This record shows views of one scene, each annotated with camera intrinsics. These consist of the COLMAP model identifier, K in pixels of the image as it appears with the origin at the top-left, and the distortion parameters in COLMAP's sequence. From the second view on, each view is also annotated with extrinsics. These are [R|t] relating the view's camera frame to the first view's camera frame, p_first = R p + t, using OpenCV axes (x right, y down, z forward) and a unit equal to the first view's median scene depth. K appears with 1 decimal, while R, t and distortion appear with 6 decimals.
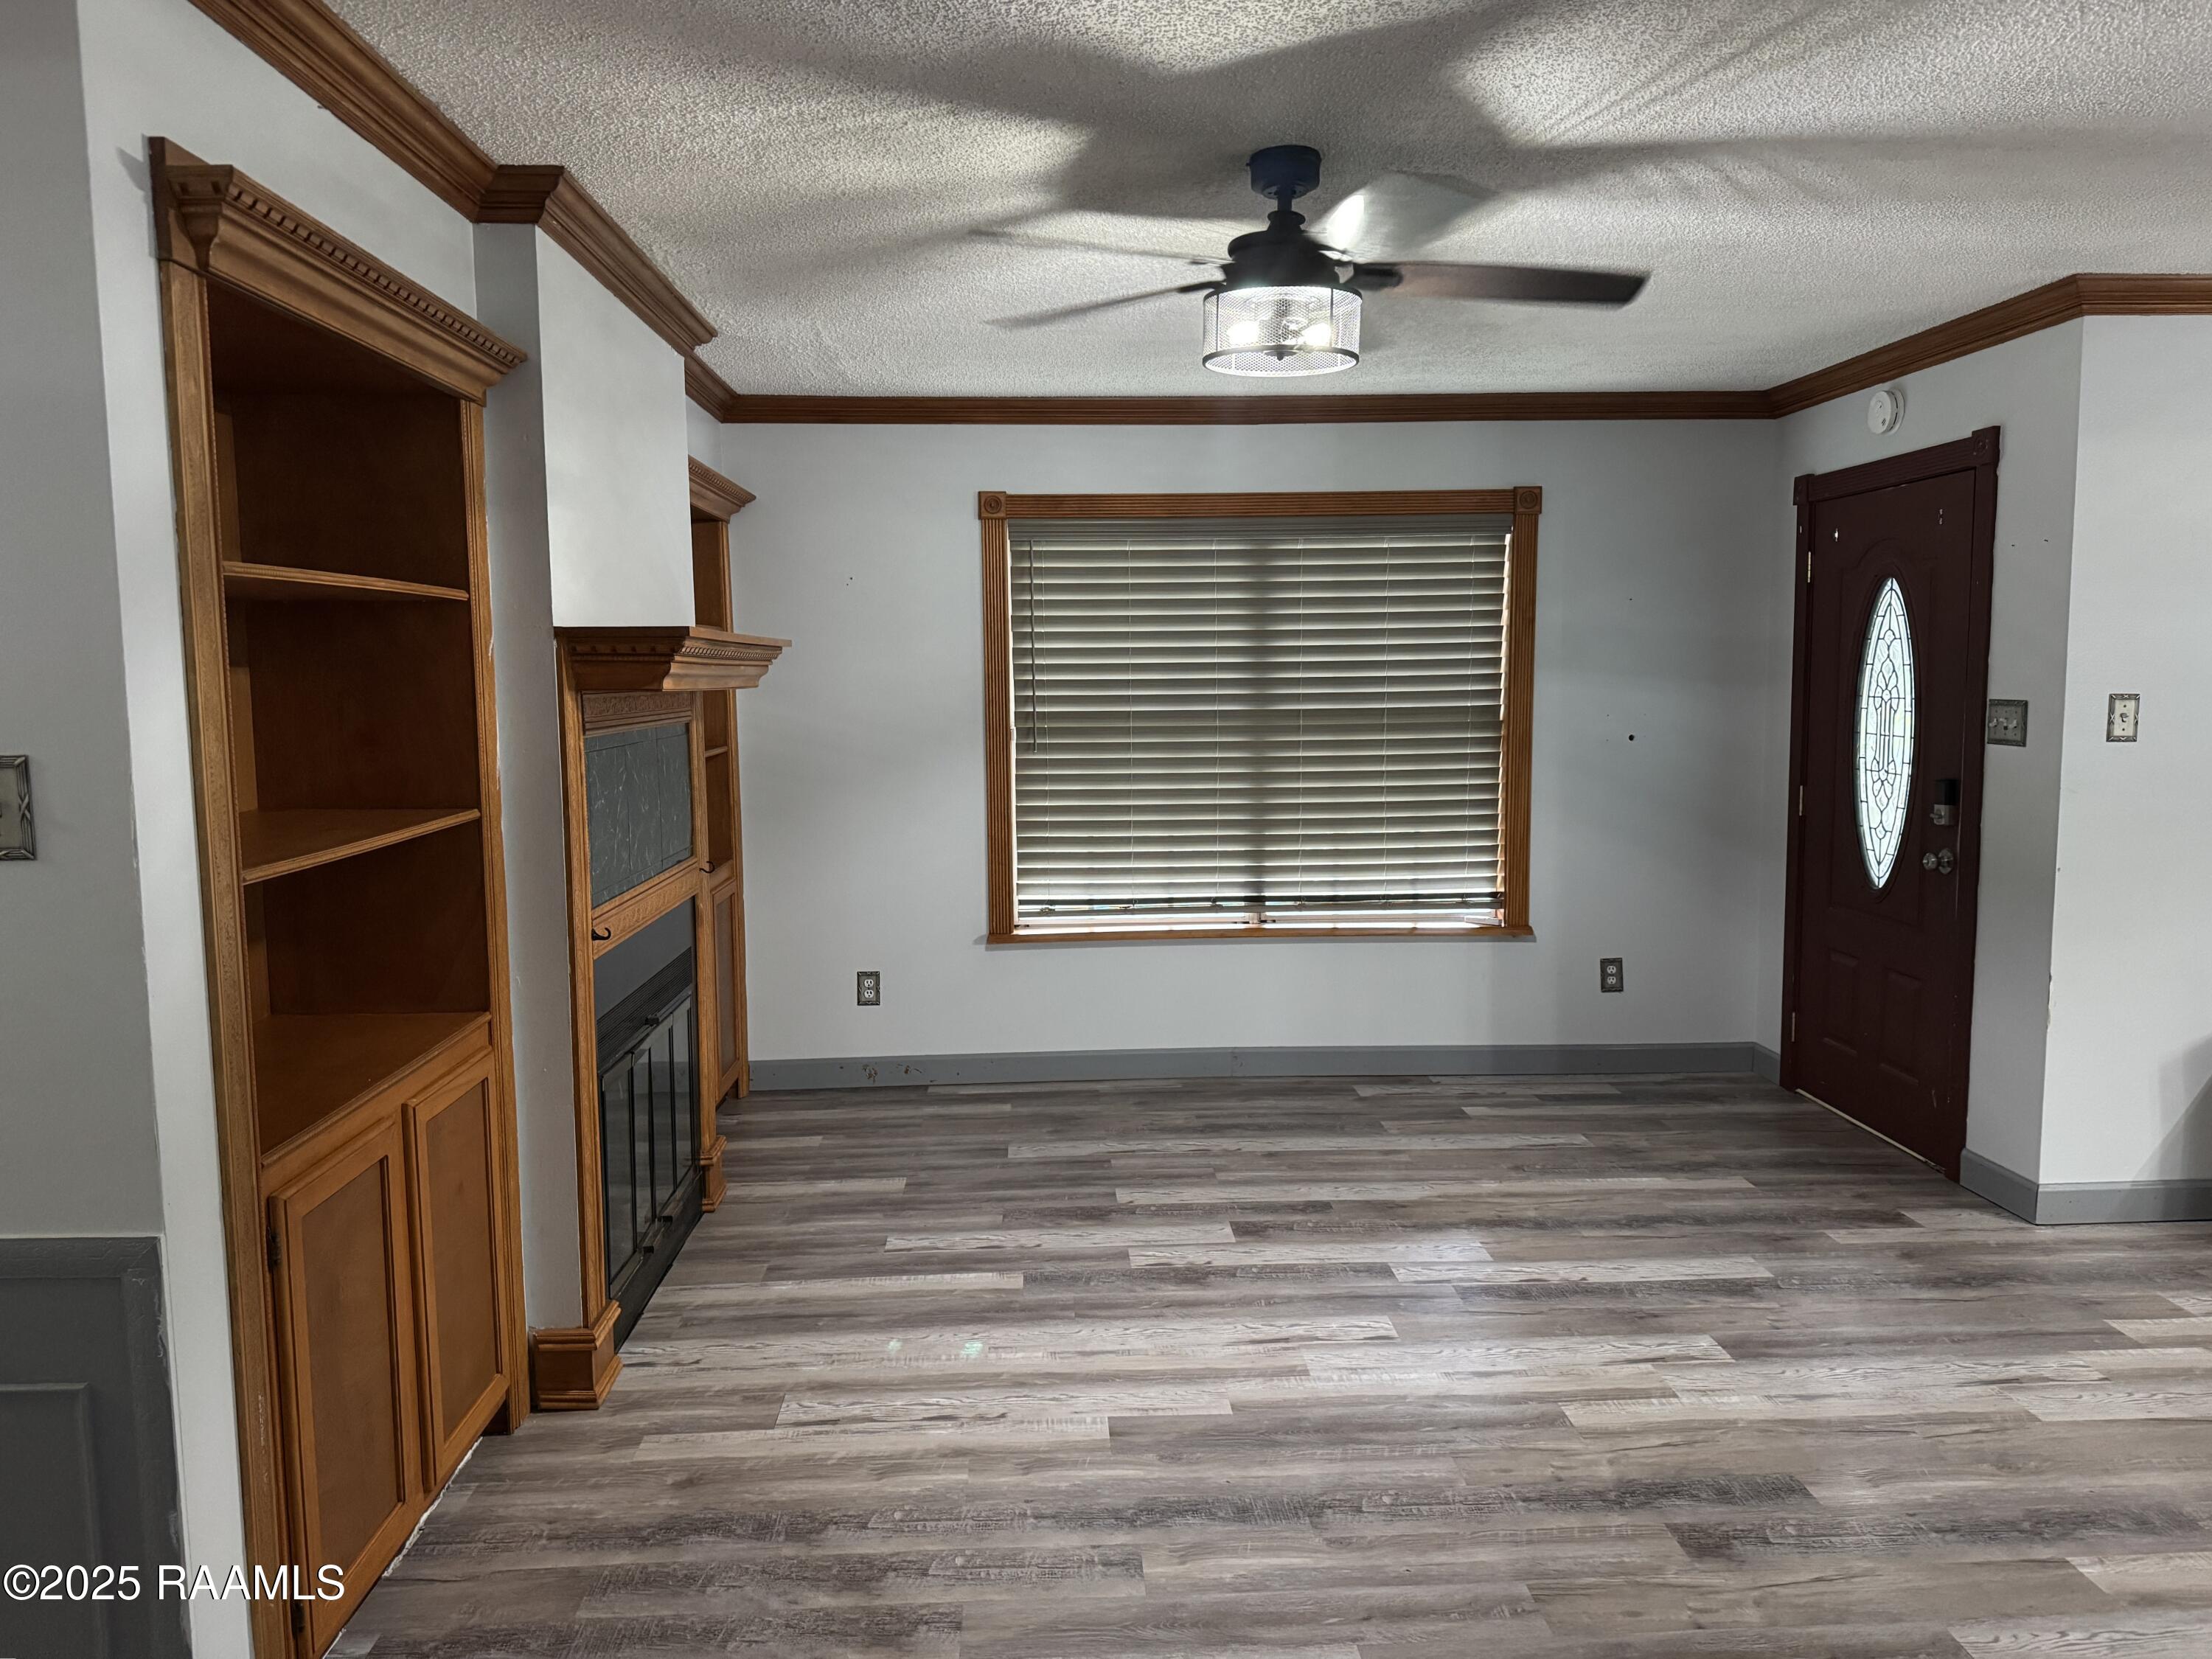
lens RADIAL K [[1558.7, 0, 1096.2], [0, 1558.7, 823.7], [0, 0, 1]] dist [0.061729, -0.069987]
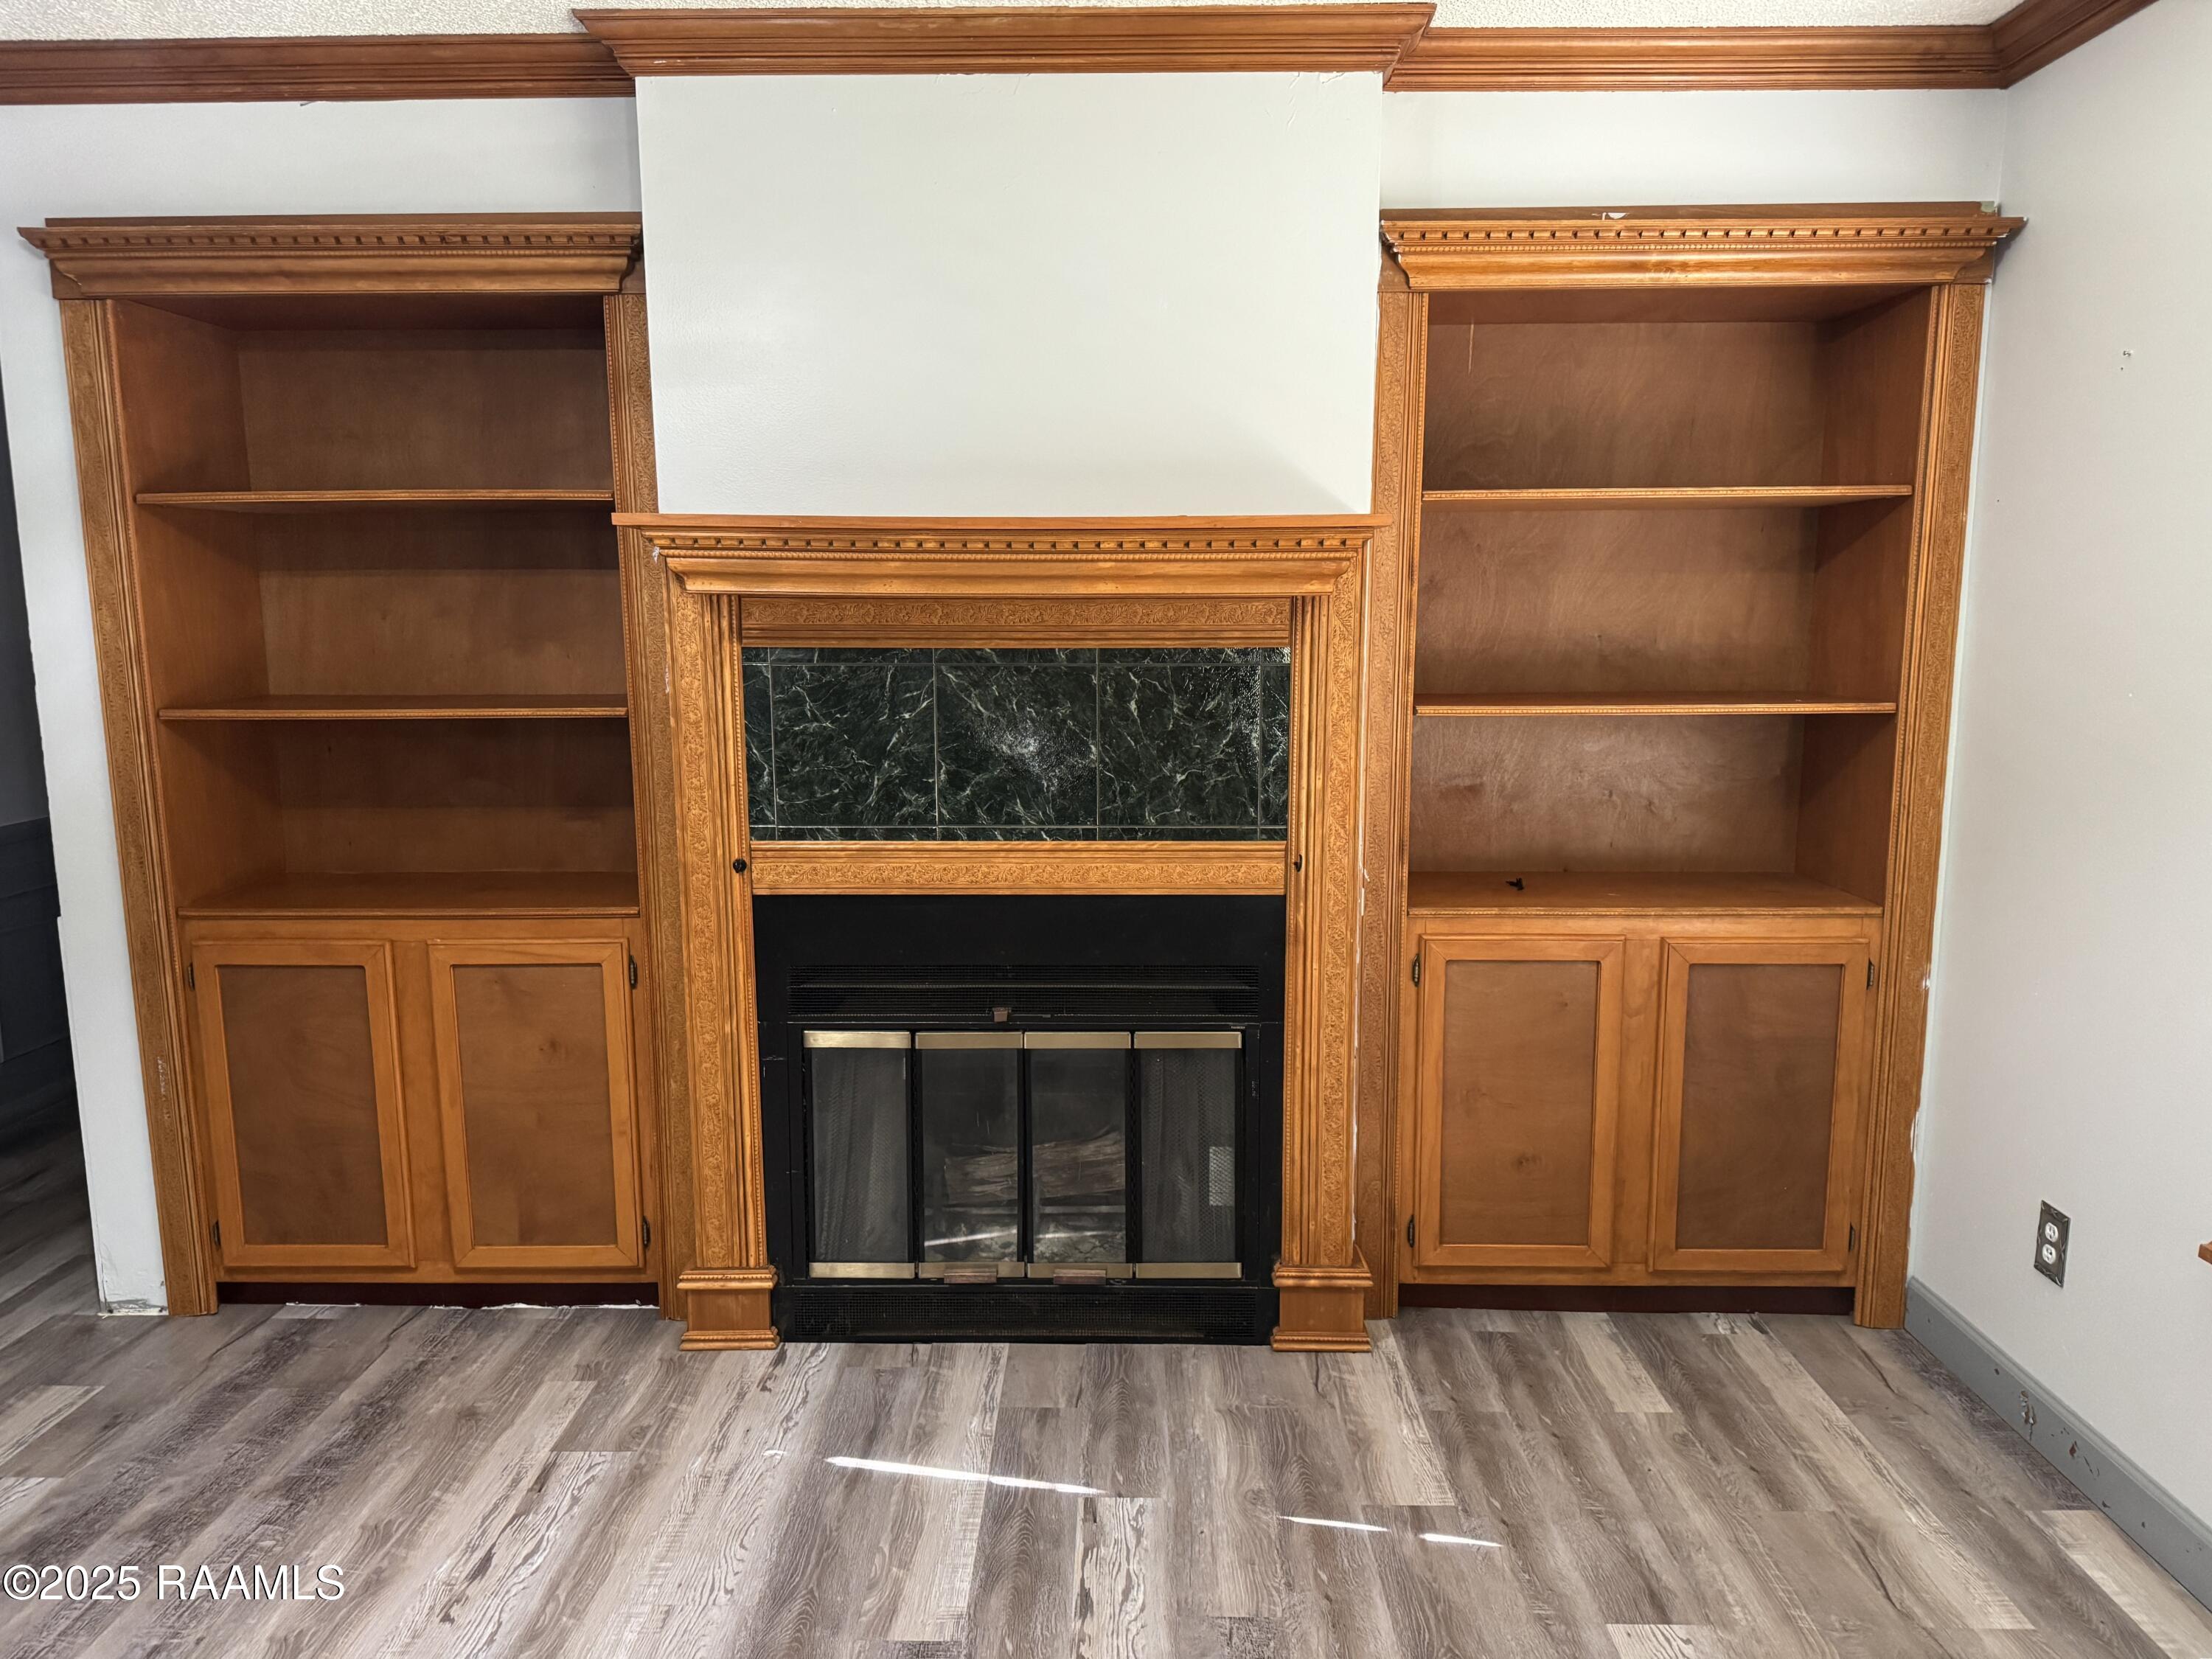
lens RADIAL K [[1555.9, 0, 1105.7], [0, 1555.9, 842.2], [0, 0, 1]] dist [0.055139, -0.070572]
pose [[-0.057975, 0.162860, -0.984944, 0.454230], [-0.095815, 0.981142, 0.167871, -0.094335], [0.993709, 0.104105, -0.041277, 1.029263]]
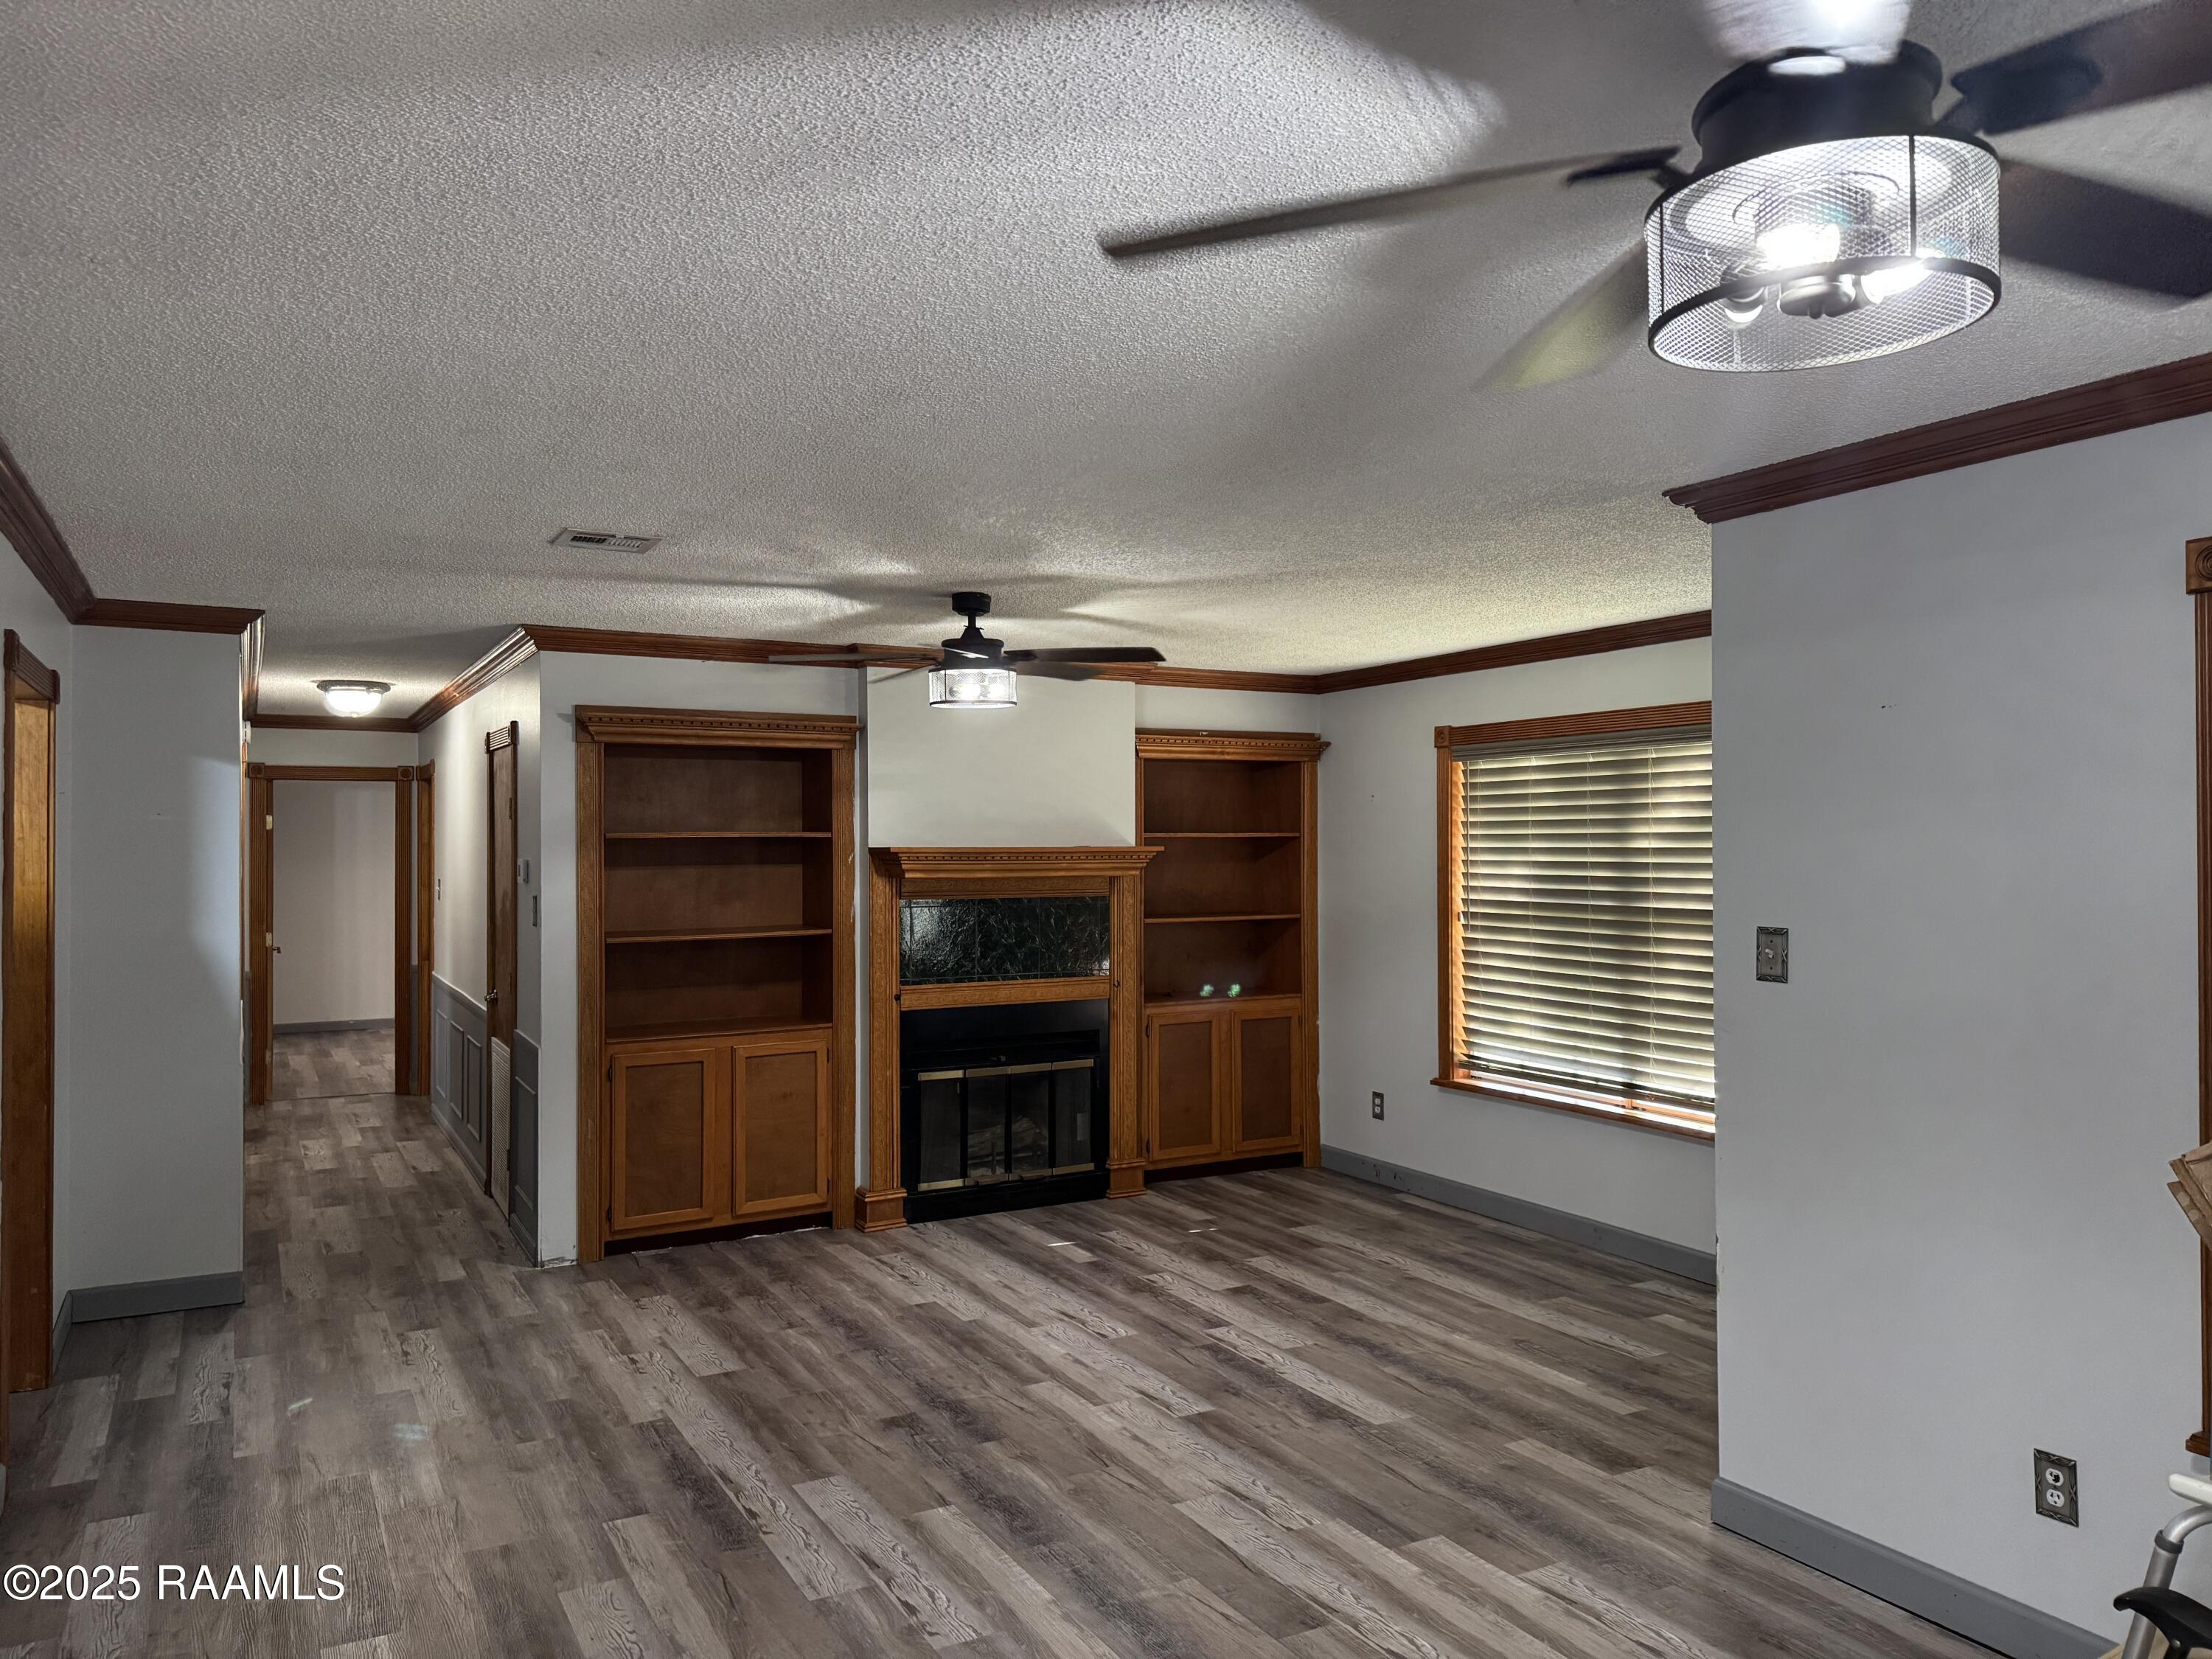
lens RADIAL K [[1519.4, 0, 1096.8], [0, 1519.4, 838.2], [0, 0, 1]] dist [0.125727, -0.170771]
pose [[0.443462, 0.004635, -0.896281, 1.283575], [-0.090287, 0.995131, -0.039526, -0.066072], [0.891734, 0.098450, 0.441721, 0.283051]]
